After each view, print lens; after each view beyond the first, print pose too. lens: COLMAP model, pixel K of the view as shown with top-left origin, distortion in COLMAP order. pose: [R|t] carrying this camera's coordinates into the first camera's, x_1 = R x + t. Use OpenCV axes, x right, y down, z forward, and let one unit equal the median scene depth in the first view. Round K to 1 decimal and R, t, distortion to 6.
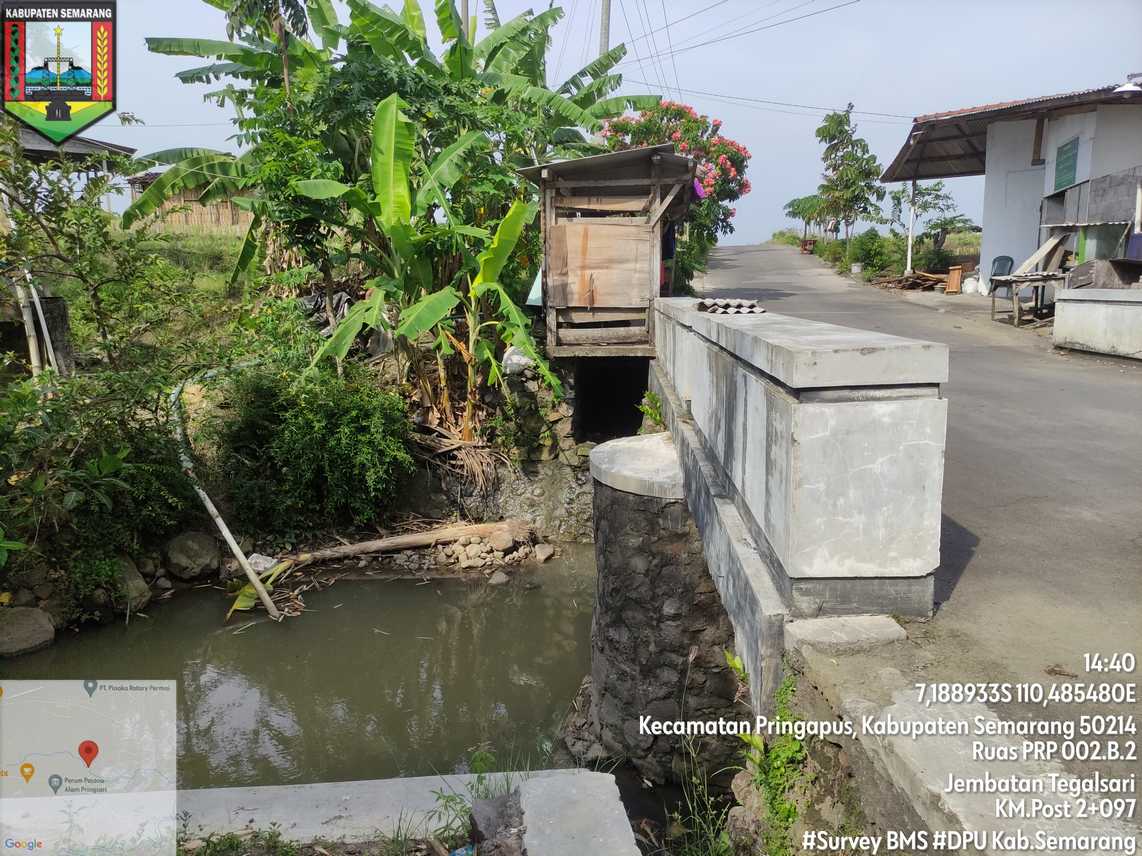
lens RADIAL K [[842.7, 0, 566.0], [0, 842.7, 433.3], [0, 0, 1]] dist [0.056327, -0.063486]
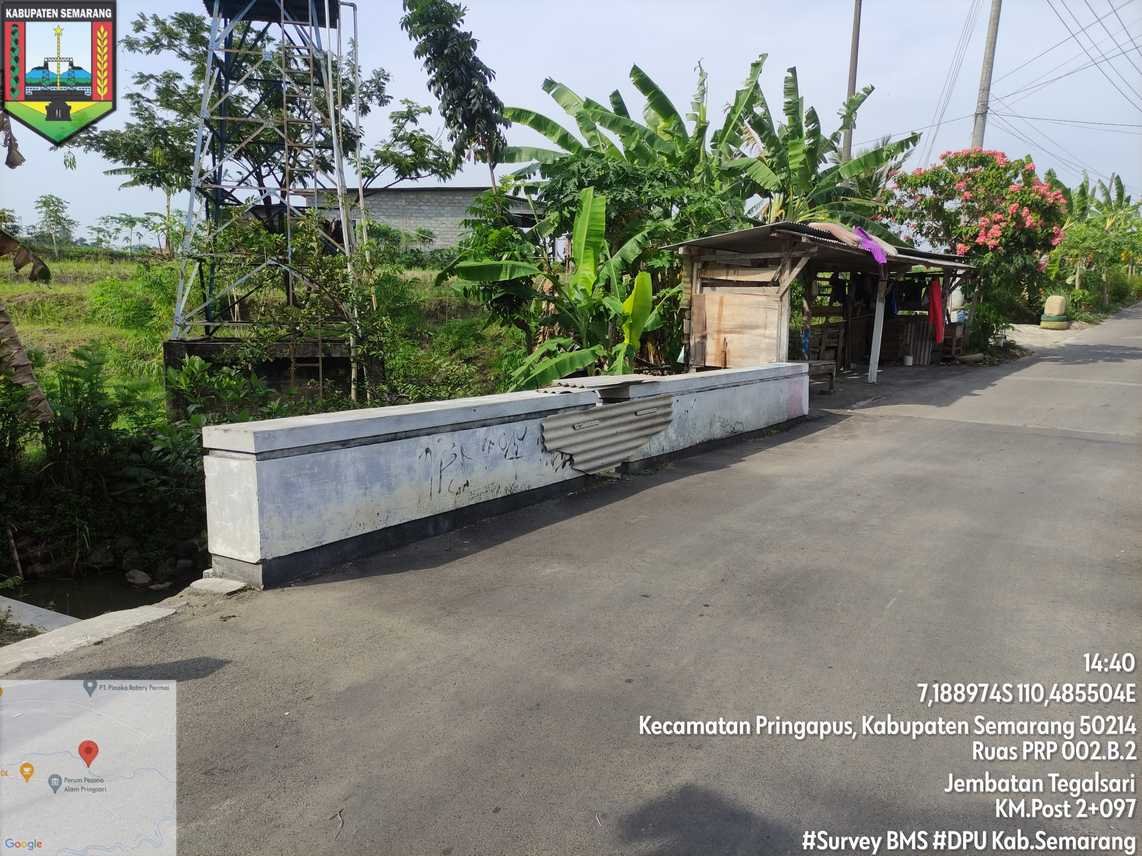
lens RADIAL K [[842.7, 0, 564.7], [0, 842.7, 427.2], [0, 0, 1]] dist [0.056327, -0.063486]
pose [[0.847795, 0.090998, -0.522459, 0.441541], [-0.112641, 0.993588, -0.009728, -0.038918], [0.518224, 0.067098, 0.852609, -0.039326]]
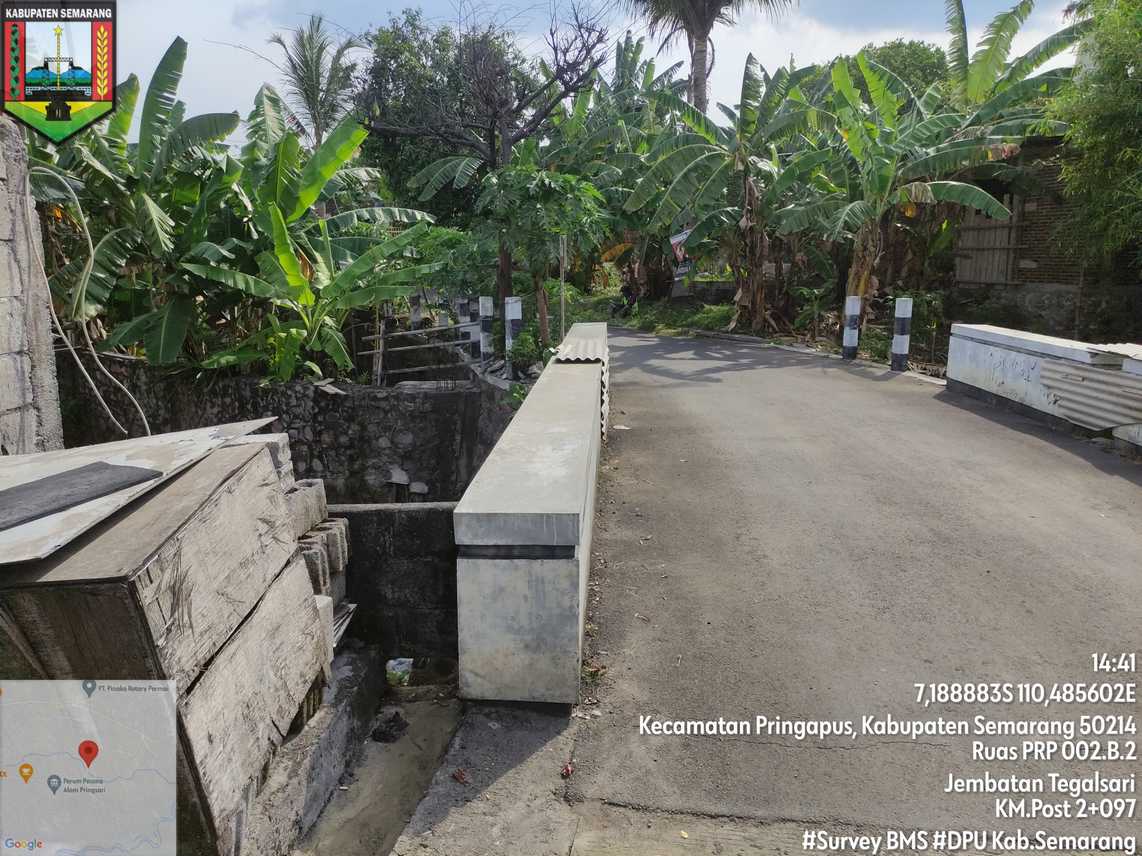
lens RADIAL K [[842.7, 0, 567.2], [0, 842.7, 429.0], [0, 0, 1]] dist [0.056327, -0.063486]
pose [[-0.999912, 0.012303, -0.004872, 0.577555], [0.009656, 0.930122, 0.367125, -0.289862], [0.009048, 0.367045, -0.930159, 1.232628]]
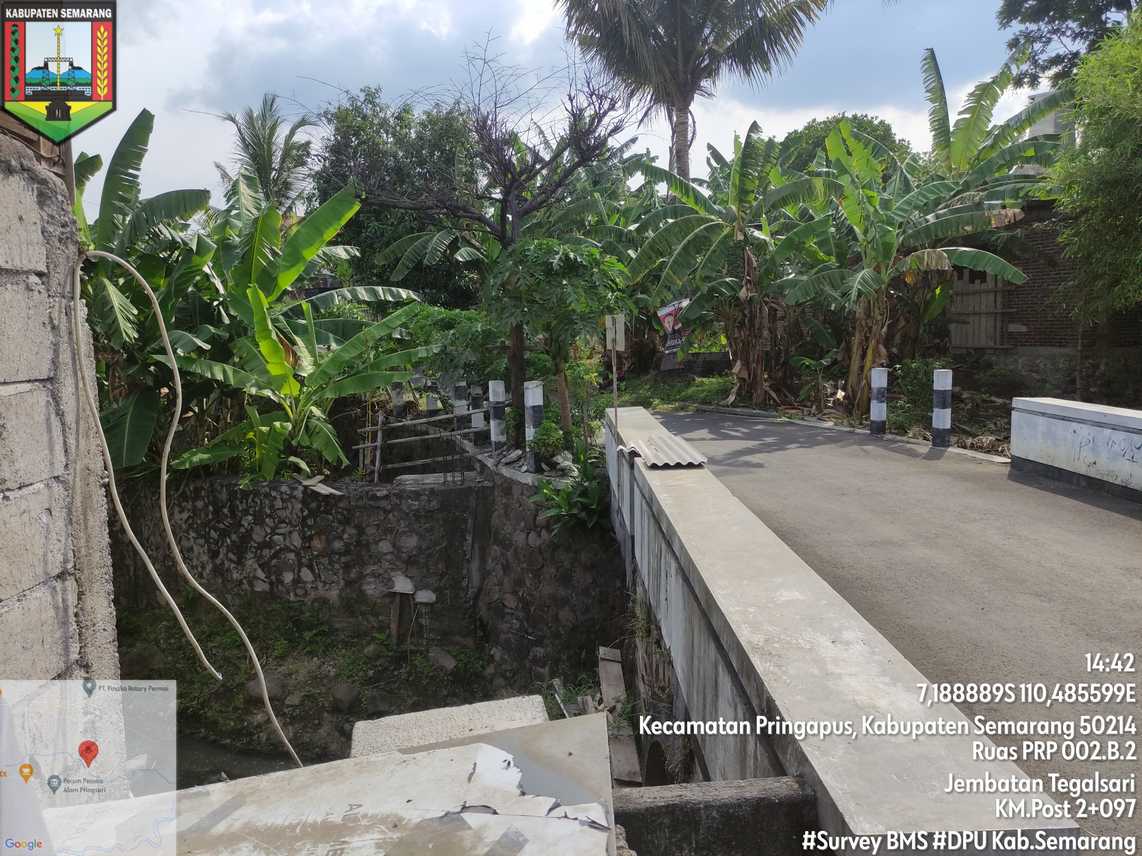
lens RADIAL K [[842.7, 0, 566.6], [0, 842.7, 427.0], [0, 0, 1]] dist [0.056327, -0.063486]
pose [[-0.996540, 0.044811, -0.070000, 0.671754], [0.022668, 0.956817, 0.289806, -0.281869], [0.079964, 0.287217, -0.954522, 1.112013]]
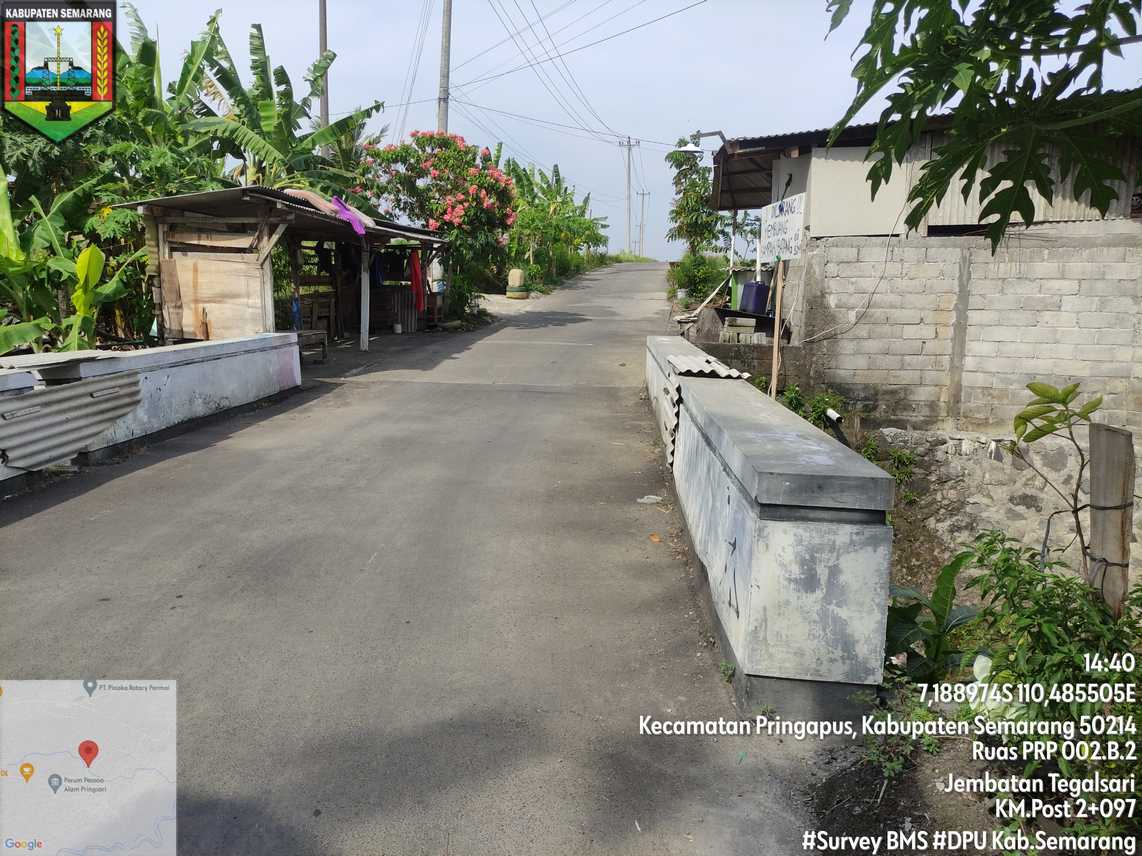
lens RADIAL K [[842.7, 0, 571.4], [0, 842.7, 428.7], [0, 0, 1]] dist [0.056327, -0.063486]
pose [[0.999593, 0.020456, 0.019893, 0.459708], [-0.020212, 0.999719, -0.012408, -0.038853], [-0.020141, 0.012000, 0.999725, -0.035088]]
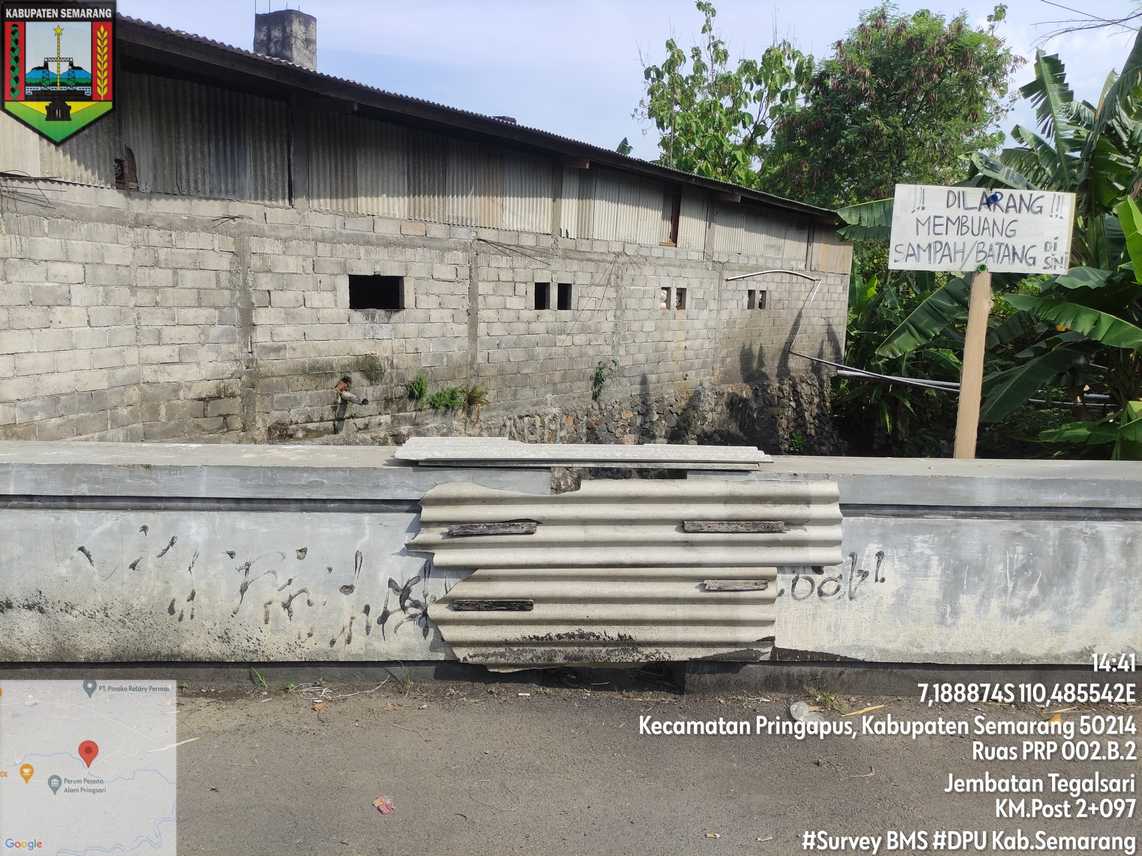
lens RADIAL K [[842.7, 0, 575.9], [0, 842.7, 425.5], [0, 0, 1]] dist [0.056327, -0.063486]
pose [[-0.114647, -0.145449, 0.982701, 0.270752], [0.147679, 0.975736, 0.161647, -0.150260], [-0.982368, 0.163657, -0.090386, 0.583365]]
